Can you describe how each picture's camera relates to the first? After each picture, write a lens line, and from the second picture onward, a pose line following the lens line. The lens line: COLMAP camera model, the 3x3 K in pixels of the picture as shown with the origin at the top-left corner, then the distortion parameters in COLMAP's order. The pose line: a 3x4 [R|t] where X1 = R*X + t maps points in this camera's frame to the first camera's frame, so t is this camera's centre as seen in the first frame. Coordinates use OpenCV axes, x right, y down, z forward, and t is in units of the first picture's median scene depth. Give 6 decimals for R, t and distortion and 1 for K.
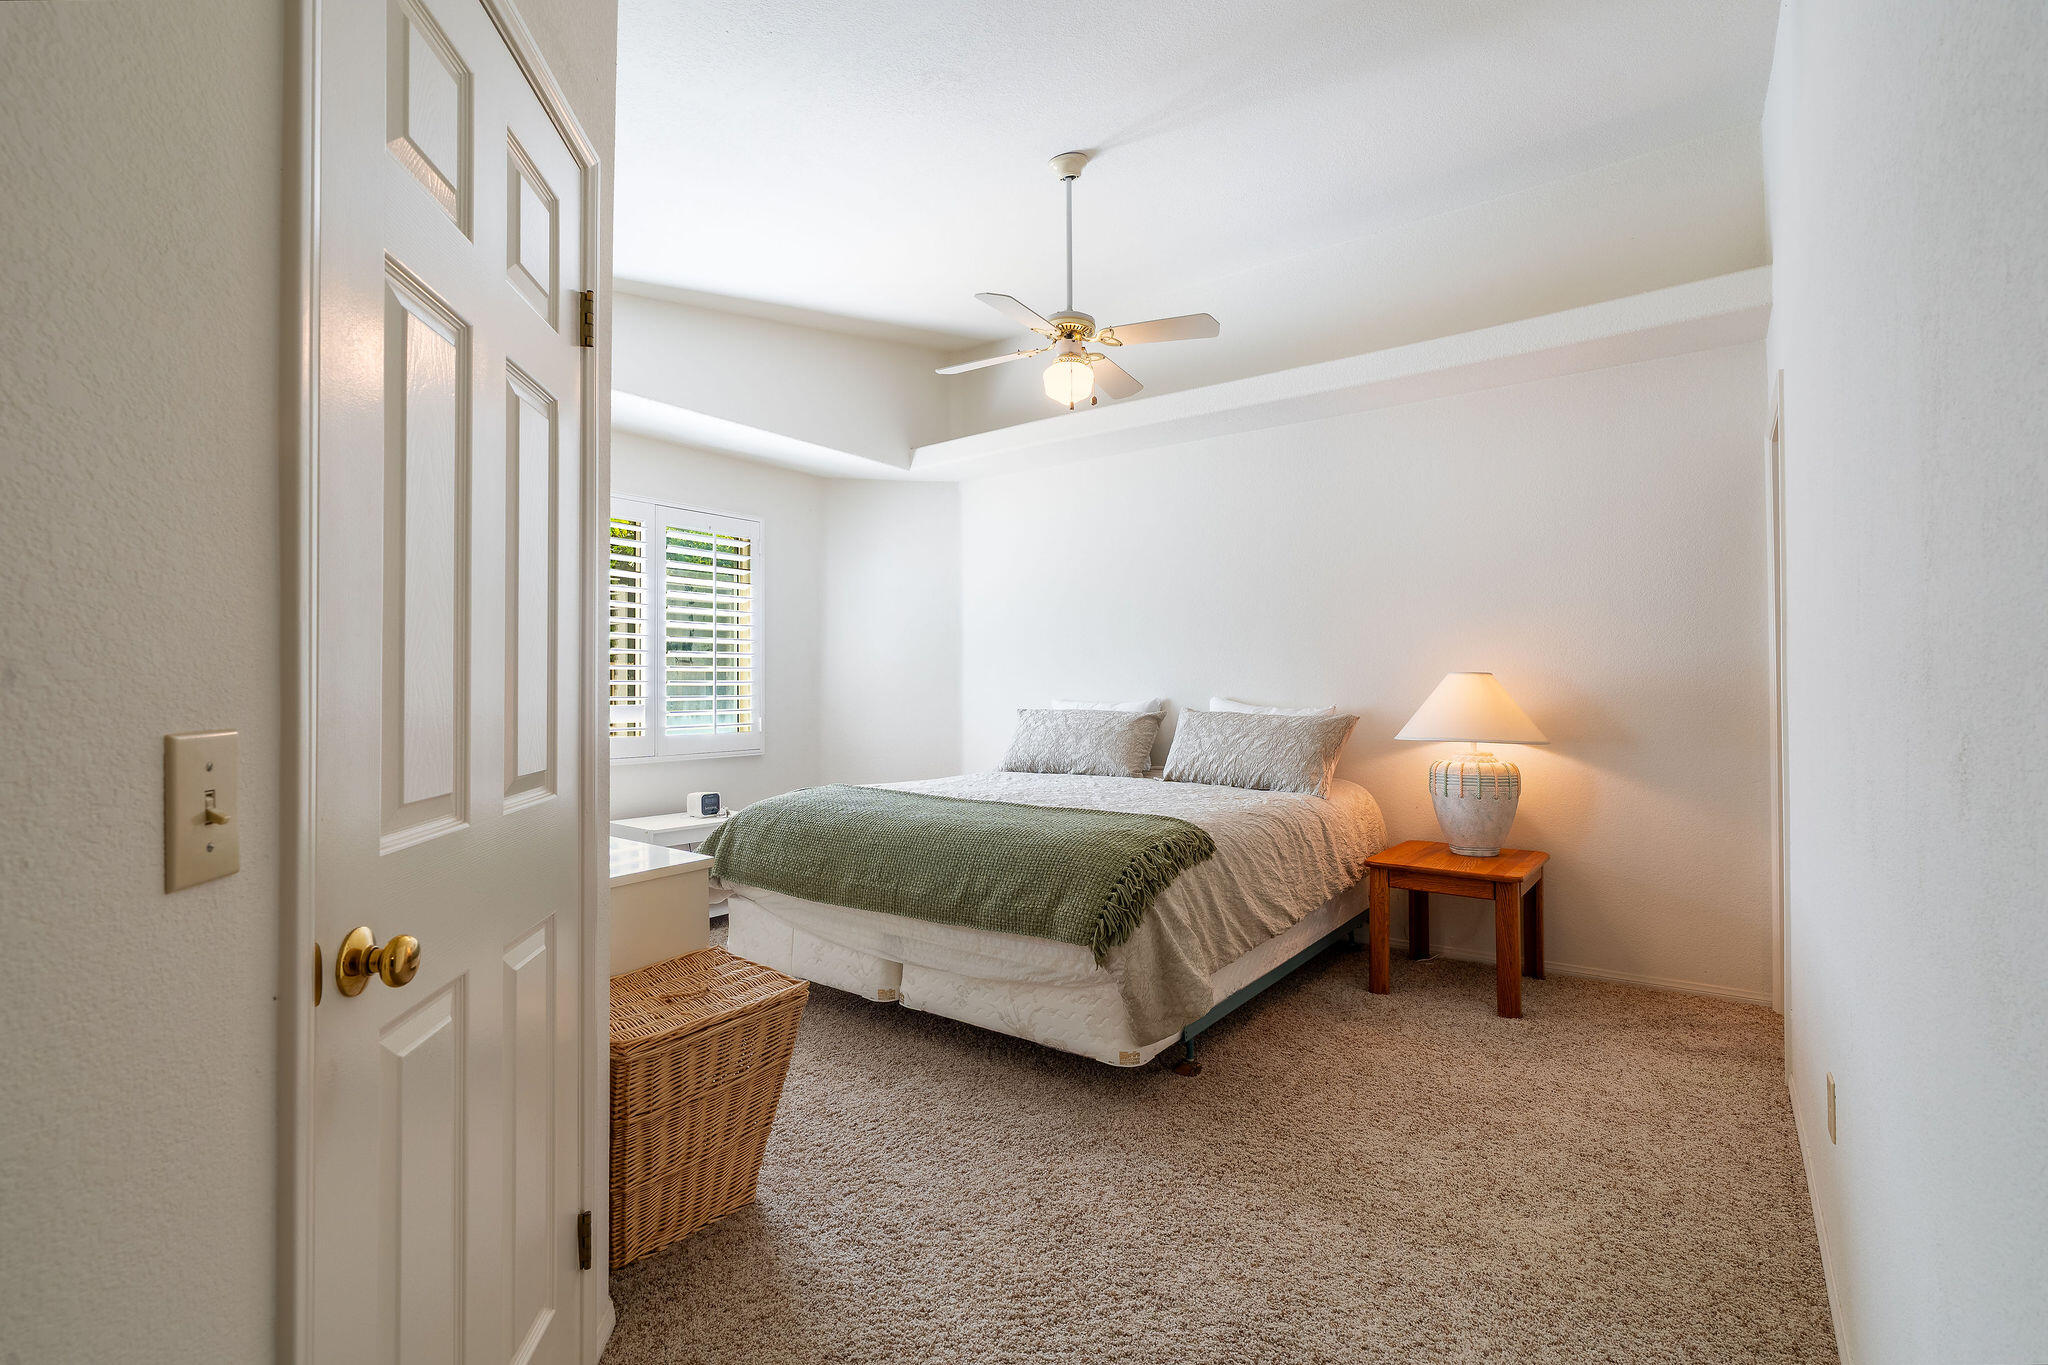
lens RADIAL K [[924.7, 0, 1024.0], [0, 924.7, 682.5], [0, 0, 1]] dist [-0.010278, -0.000333]
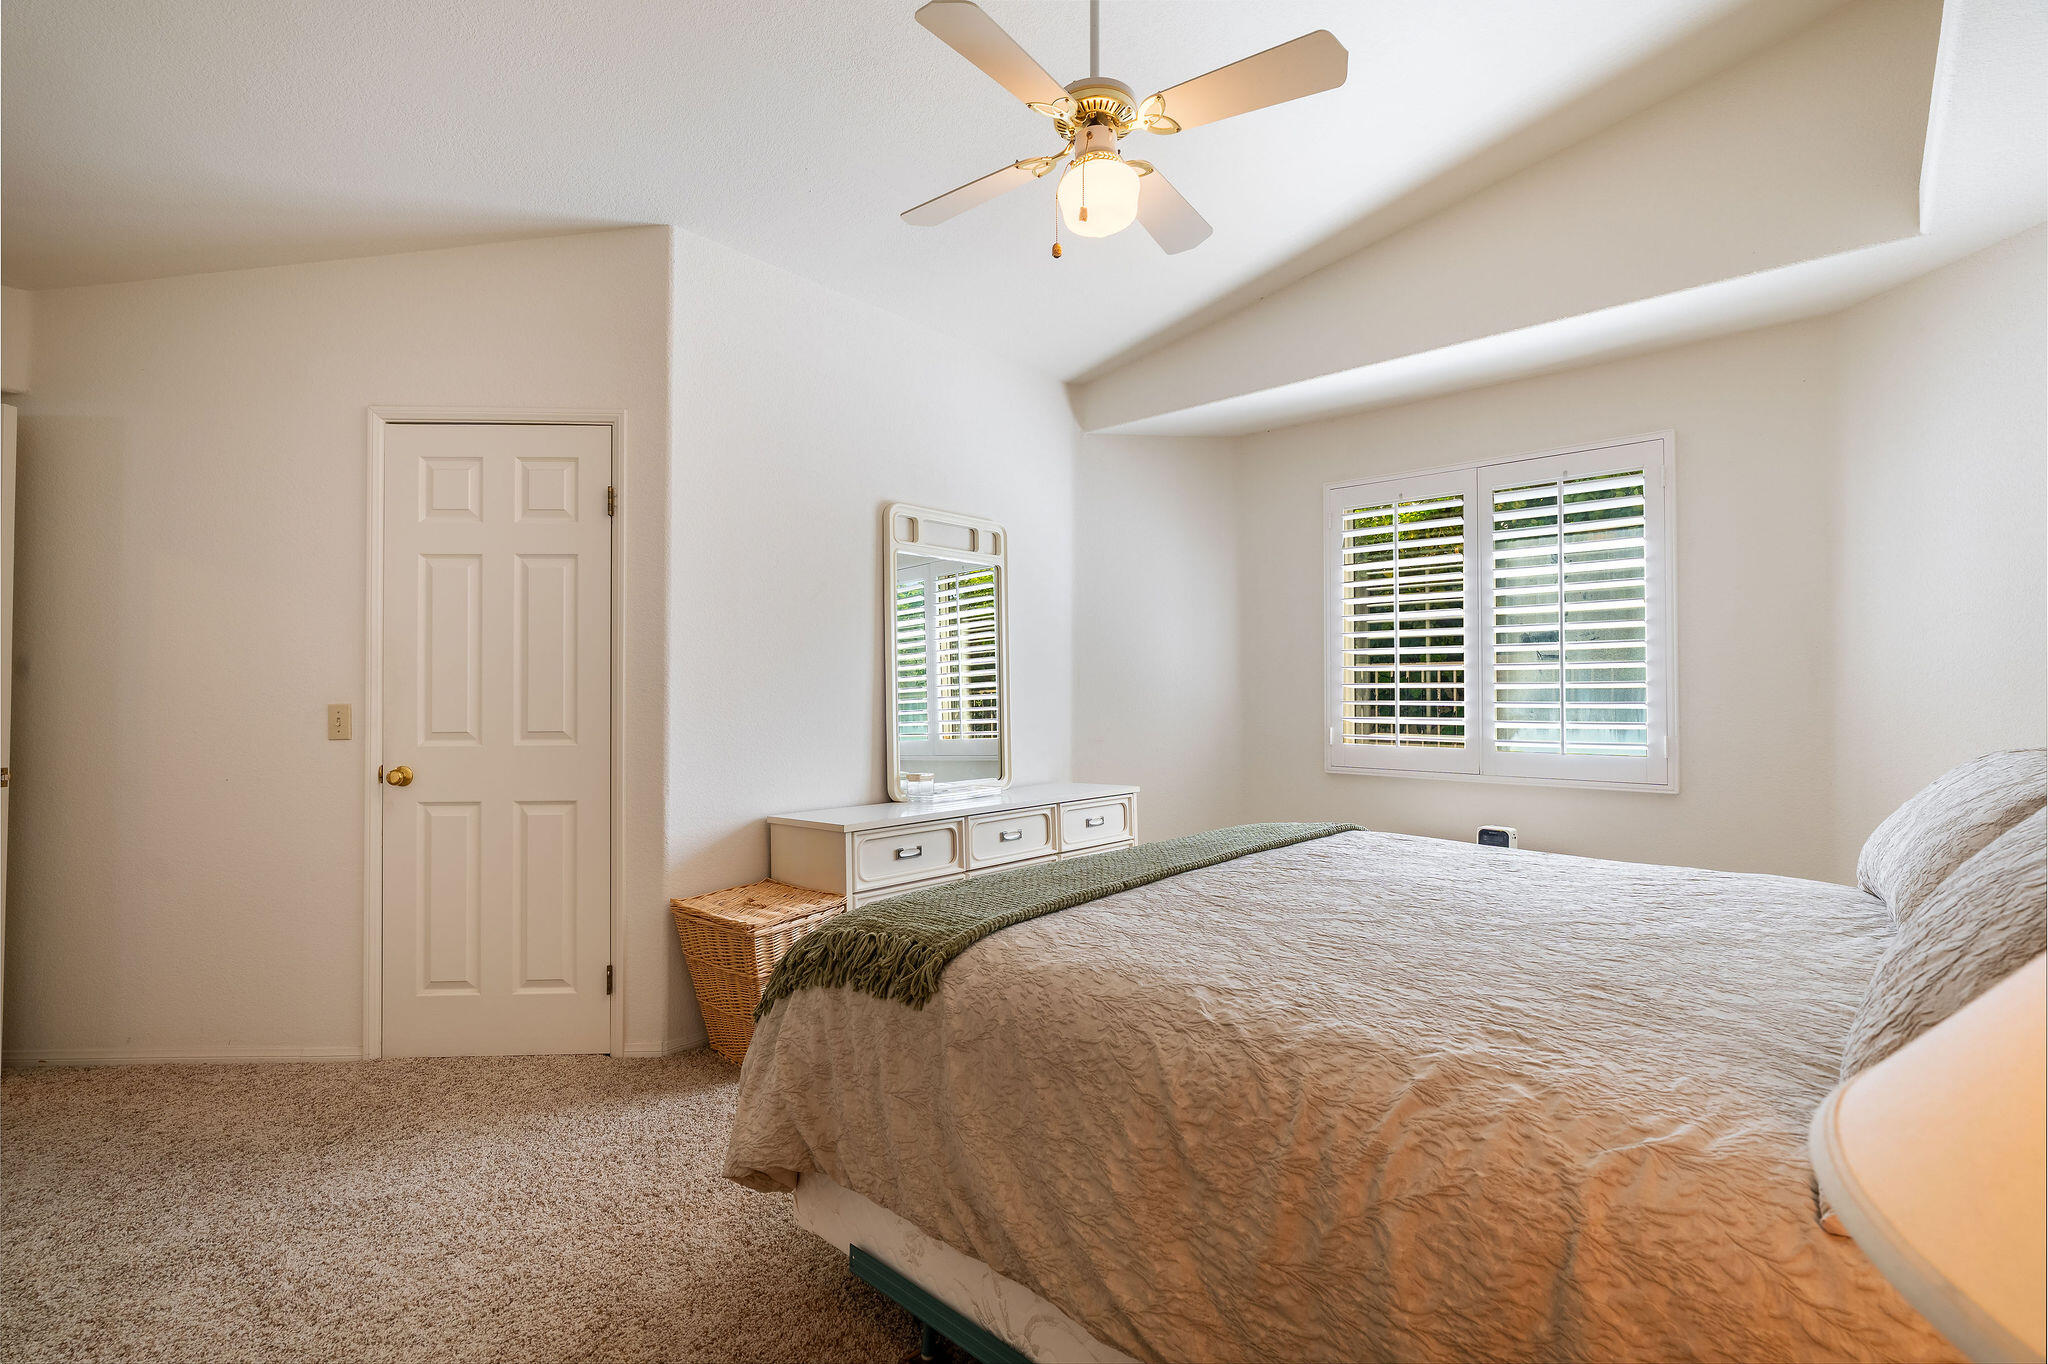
lens RADIAL K [[924.7, 0, 1024.0], [0, 924.7, 682.0], [0, 0, 1]] dist [-0.010278, -0.000333]
pose [[-0.085536, -0.010518, -0.996280, 0.422083], [0.006727, 0.999915, -0.011134, 0.003561], [0.996312, -0.007654, -0.085458, 0.634944]]
